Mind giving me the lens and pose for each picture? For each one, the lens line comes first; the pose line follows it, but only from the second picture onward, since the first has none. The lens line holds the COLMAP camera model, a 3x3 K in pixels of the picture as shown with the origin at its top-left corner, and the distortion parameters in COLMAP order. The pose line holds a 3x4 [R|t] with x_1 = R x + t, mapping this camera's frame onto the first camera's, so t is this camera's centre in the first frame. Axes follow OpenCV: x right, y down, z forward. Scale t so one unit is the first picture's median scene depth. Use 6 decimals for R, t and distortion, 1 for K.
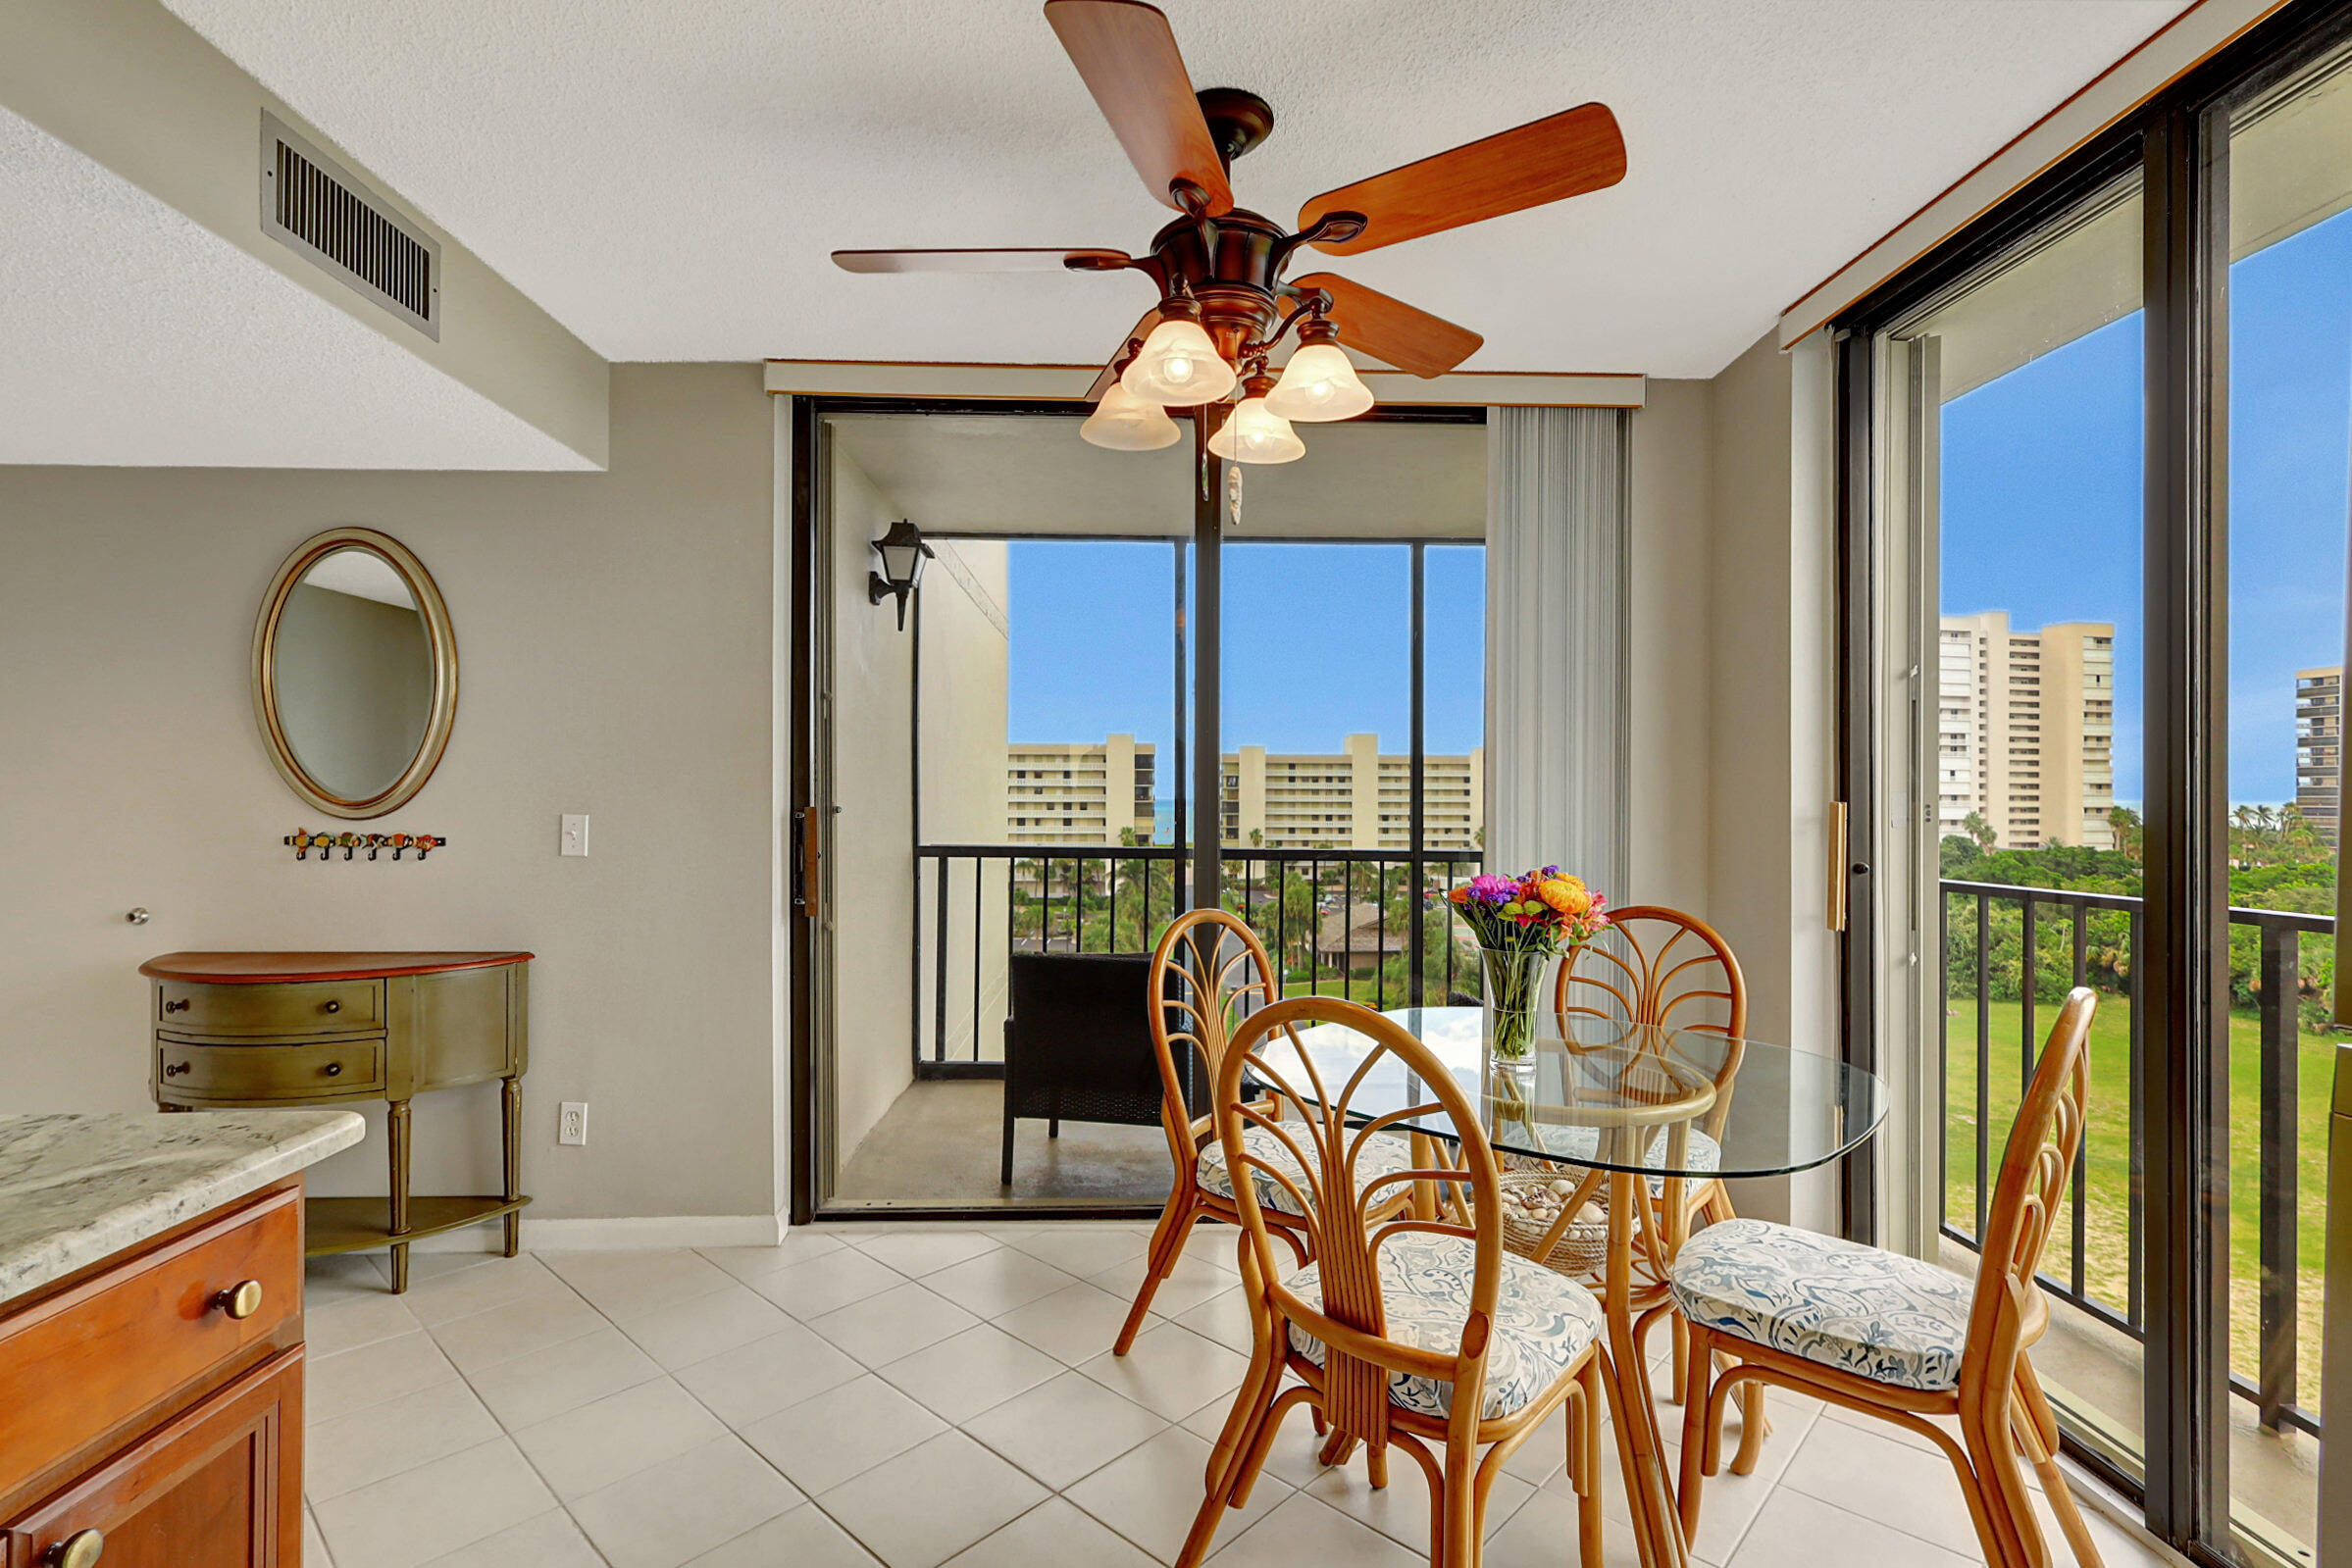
lens RADIAL K [[1119.2, 0, 1171.4], [0, 1119.2, 793.3], [0, 0, 1]] dist [-0.000343, 0.001012]
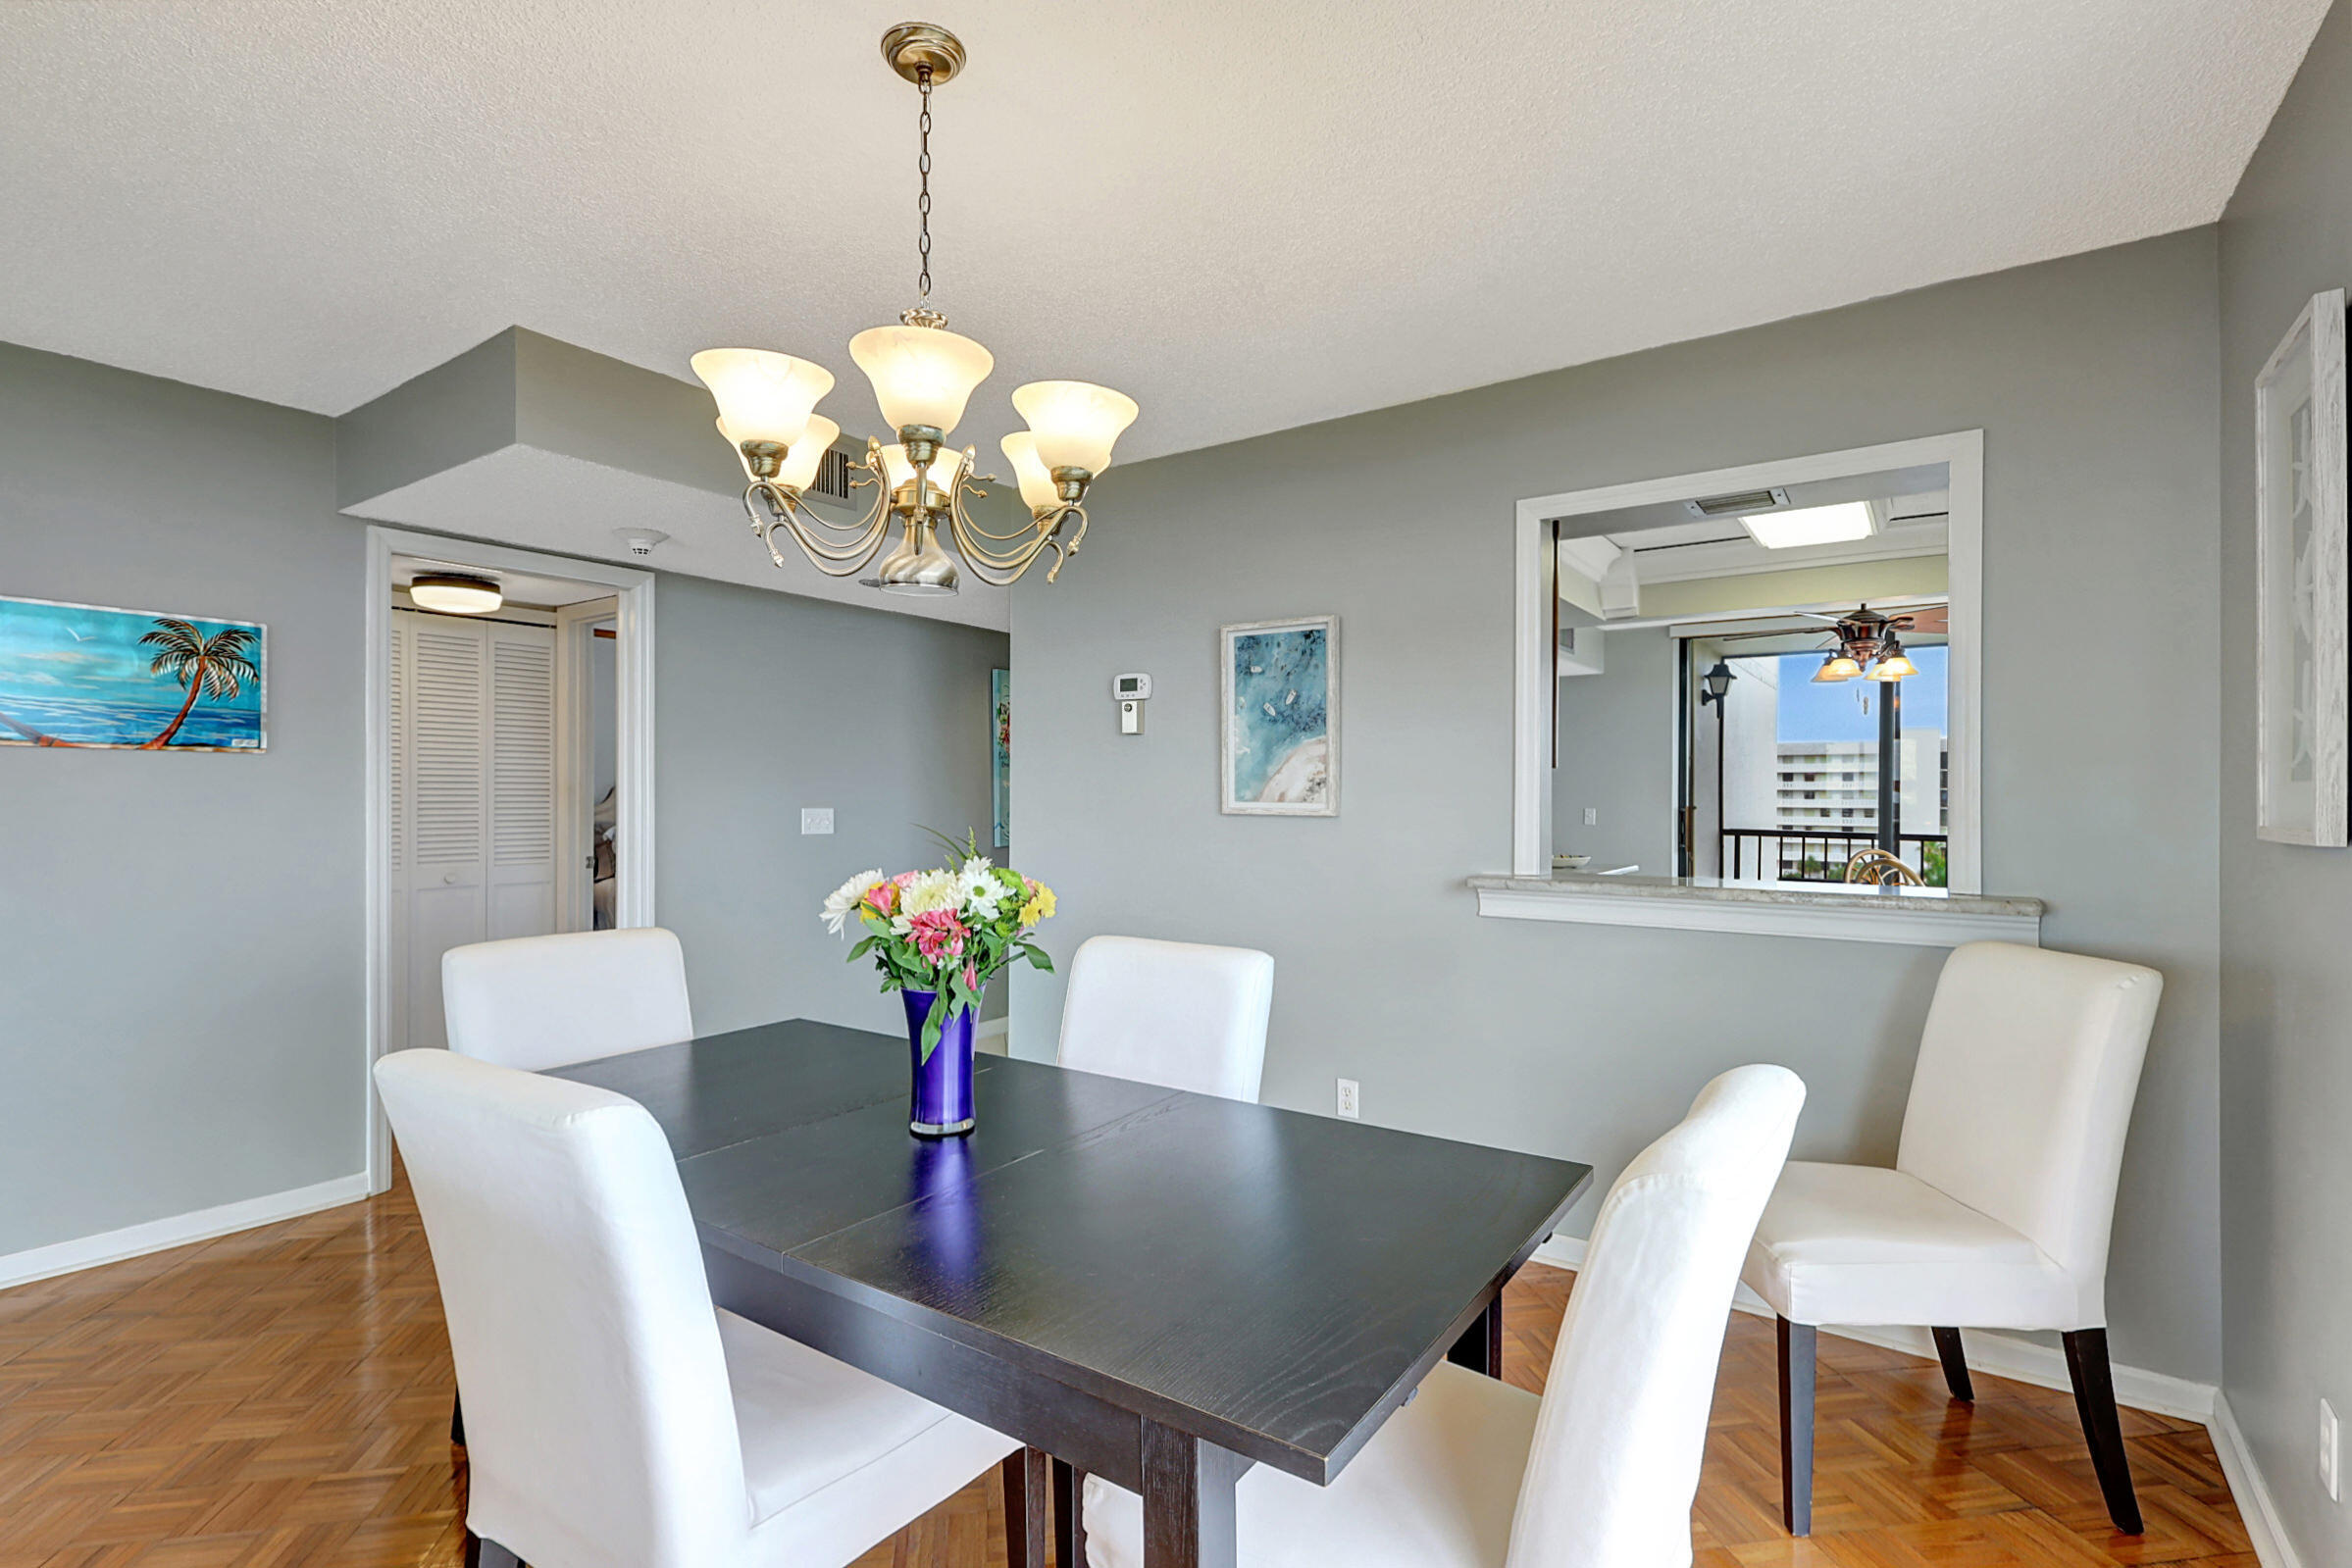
lens RADIAL K [[1119.2, 0, 1144.3], [0, 1119.2, 810.2], [0, 0, 1]] dist [-0.000343, 0.001012]
pose [[0.793009, 0.005918, -0.609181, 0.135849], [0.000734, 0.999943, 0.010670, -0.003669], [0.609210, -0.008908, 0.792959, -1.008708]]
